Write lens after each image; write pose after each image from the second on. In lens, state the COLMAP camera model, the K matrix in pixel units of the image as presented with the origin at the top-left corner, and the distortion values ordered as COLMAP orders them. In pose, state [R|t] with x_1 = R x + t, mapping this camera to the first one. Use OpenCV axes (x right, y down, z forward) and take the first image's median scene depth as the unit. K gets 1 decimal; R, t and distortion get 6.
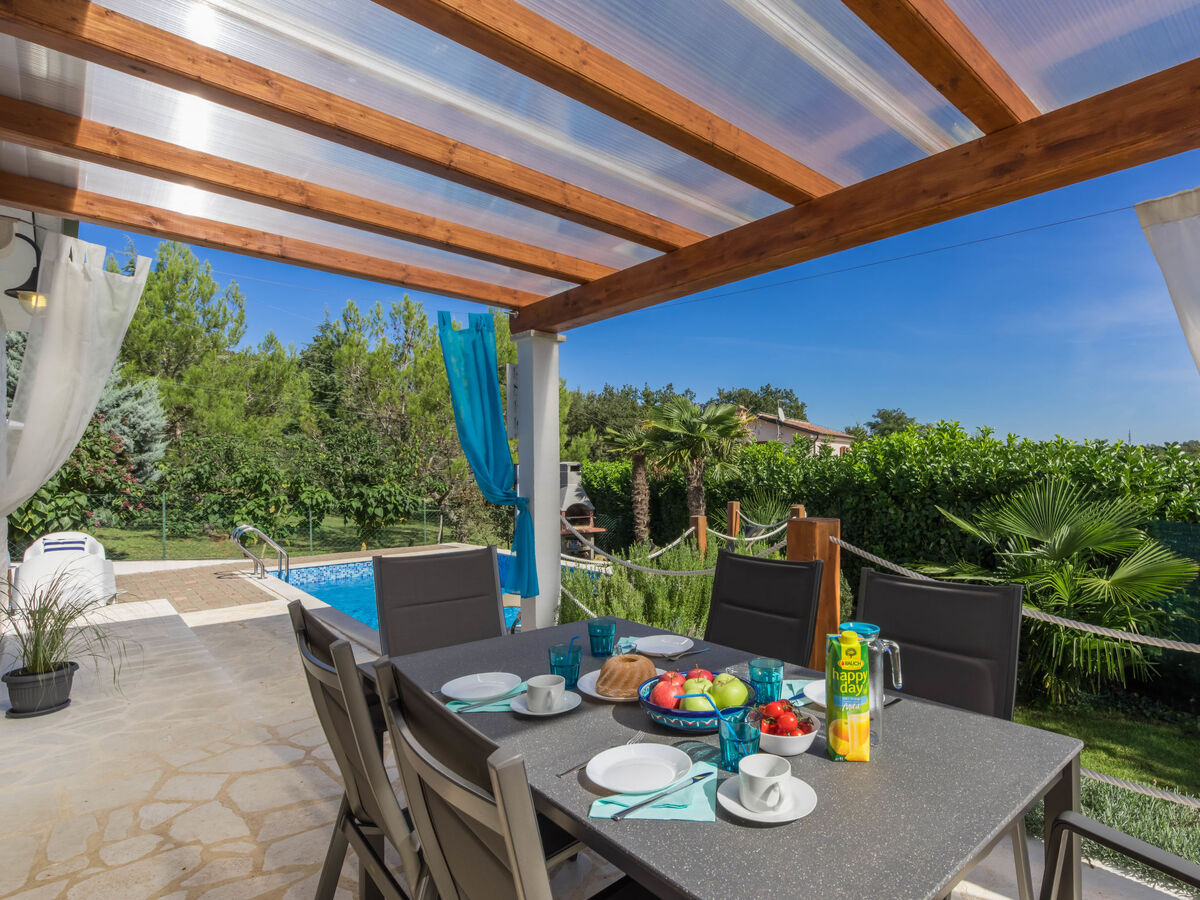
lens RADIAL K [[524.3, 0, 600.0], [0, 524.3, 450.0], [0, 0, 1]] dist [0.001715, -0.000294]
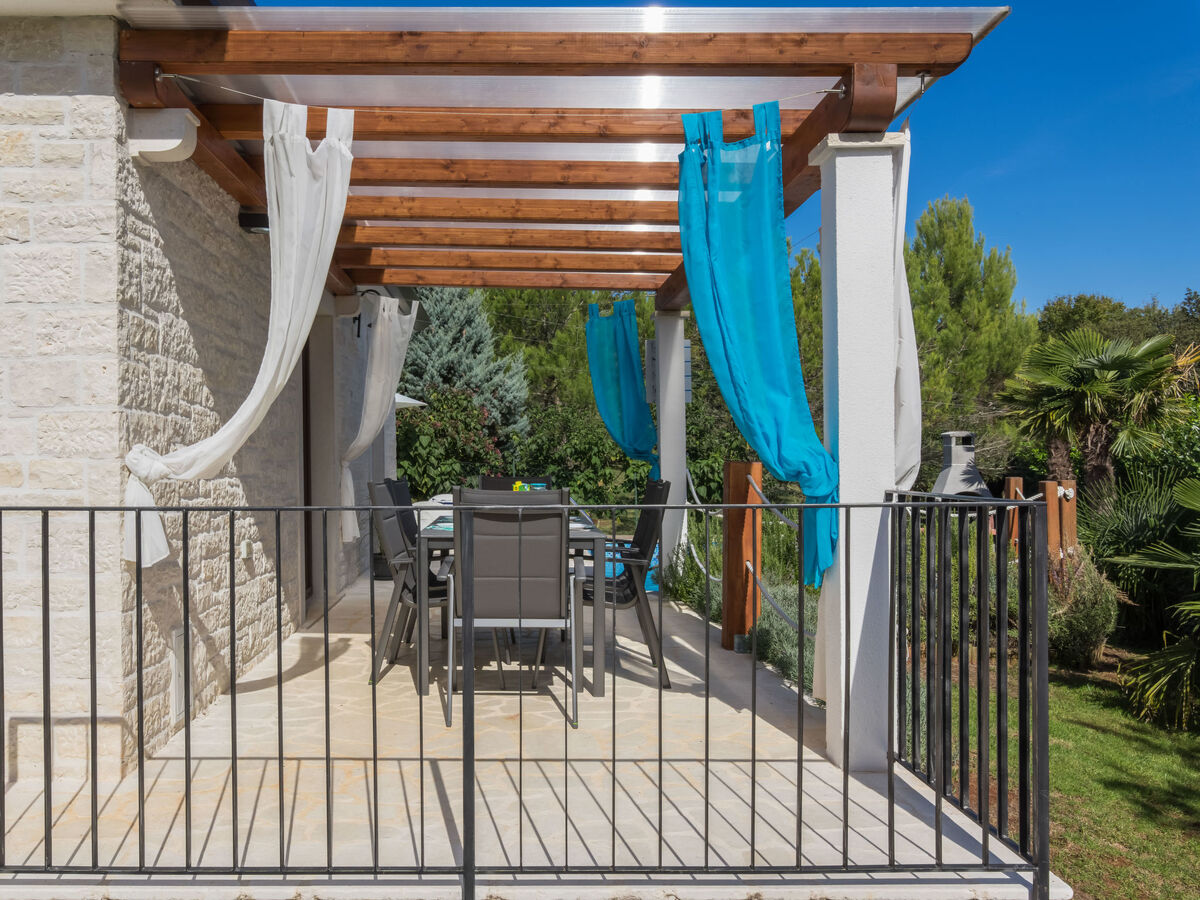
lens RADIAL K [[843.4, 0, 600.0], [0, 843.4, 450.0], [0, 0, 1]] dist [0.002604, 0.000231]
pose [[0.782637, 0.006964, -0.622439, 0.313176], [0.015678, 0.999400, 0.030895, 0.006359], [0.622280, -0.033939, 0.782058, -0.183904]]
